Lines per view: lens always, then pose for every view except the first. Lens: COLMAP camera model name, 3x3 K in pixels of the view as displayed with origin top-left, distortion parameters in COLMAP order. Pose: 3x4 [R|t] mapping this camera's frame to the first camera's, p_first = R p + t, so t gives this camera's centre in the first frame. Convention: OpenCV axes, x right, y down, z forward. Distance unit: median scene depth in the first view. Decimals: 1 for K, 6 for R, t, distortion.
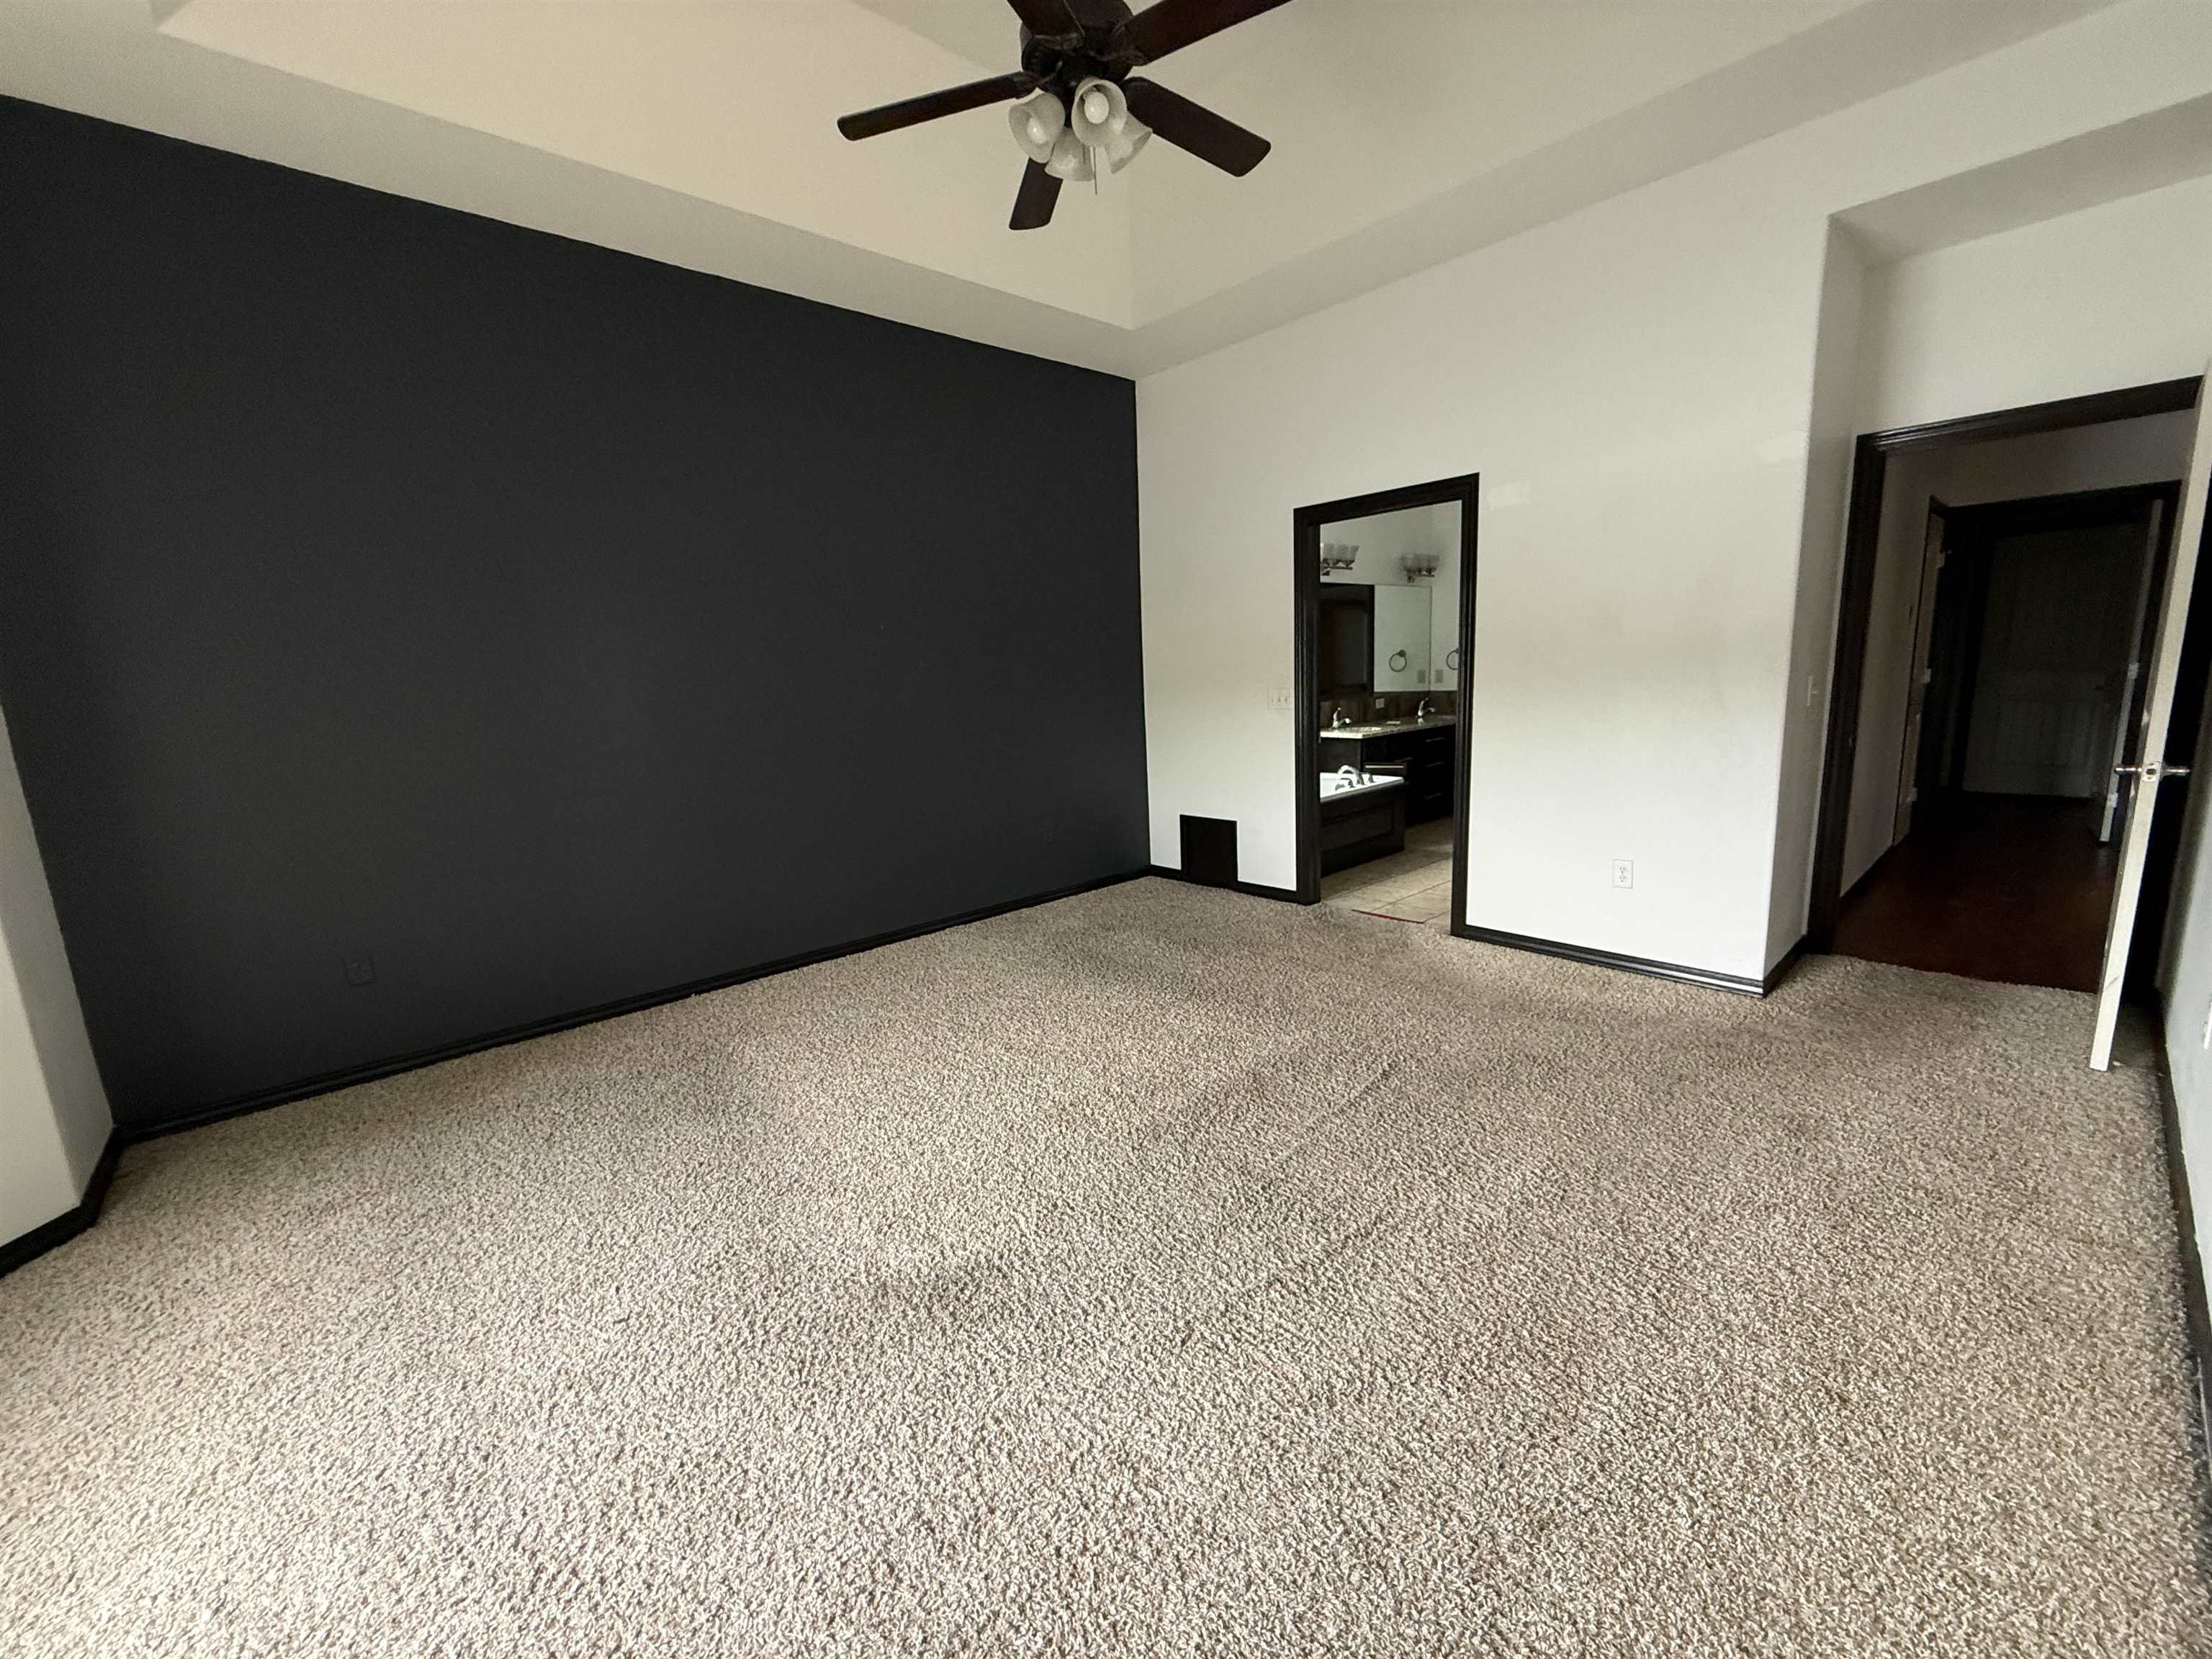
lens RADIAL K [[883.1, 0, 1096.1], [0, 883.1, 827.2], [0, 0, 1]] dist [-0.000617, 0.000088]
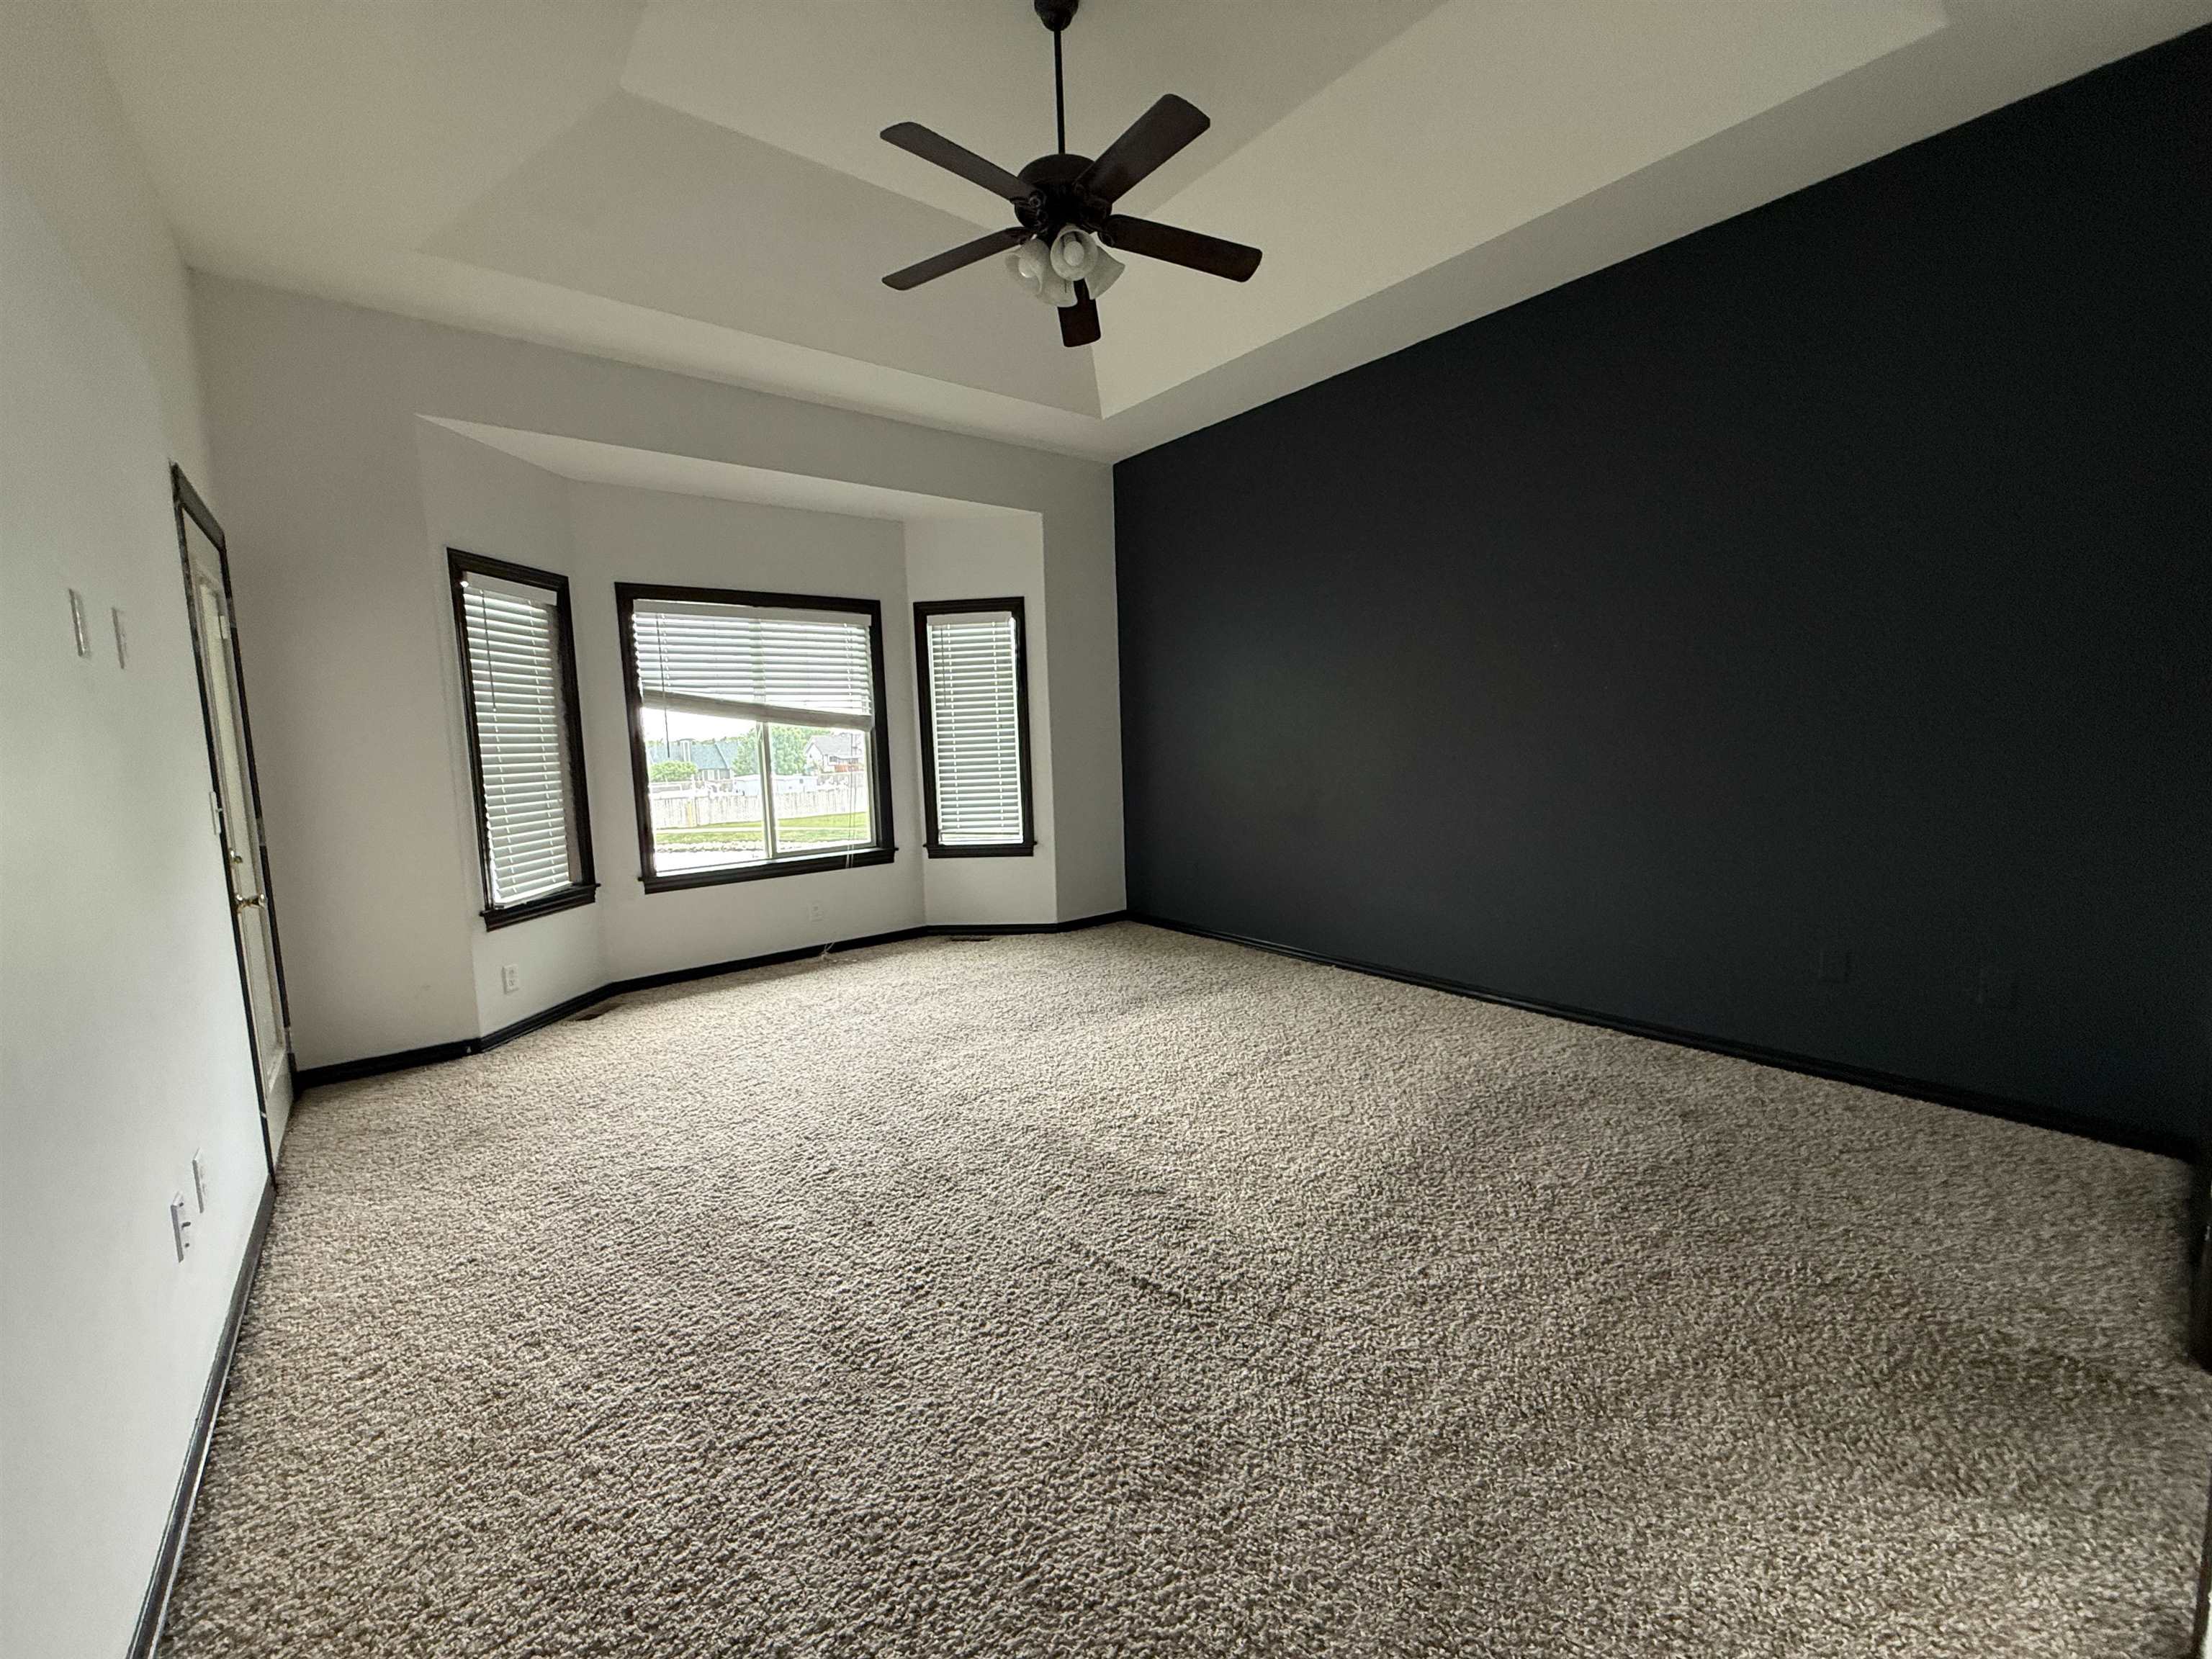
lens RADIAL K [[883.1, 0, 1096.1], [0, 883.1, 827.2], [0, 0, 1]] dist [-0.000617, 0.000088]
pose [[-0.049182, 0.153812, -0.986875, 0.670538], [-0.149637, 0.975785, 0.159541, -0.128586], [0.987517, 0.155520, -0.024975, 0.638527]]
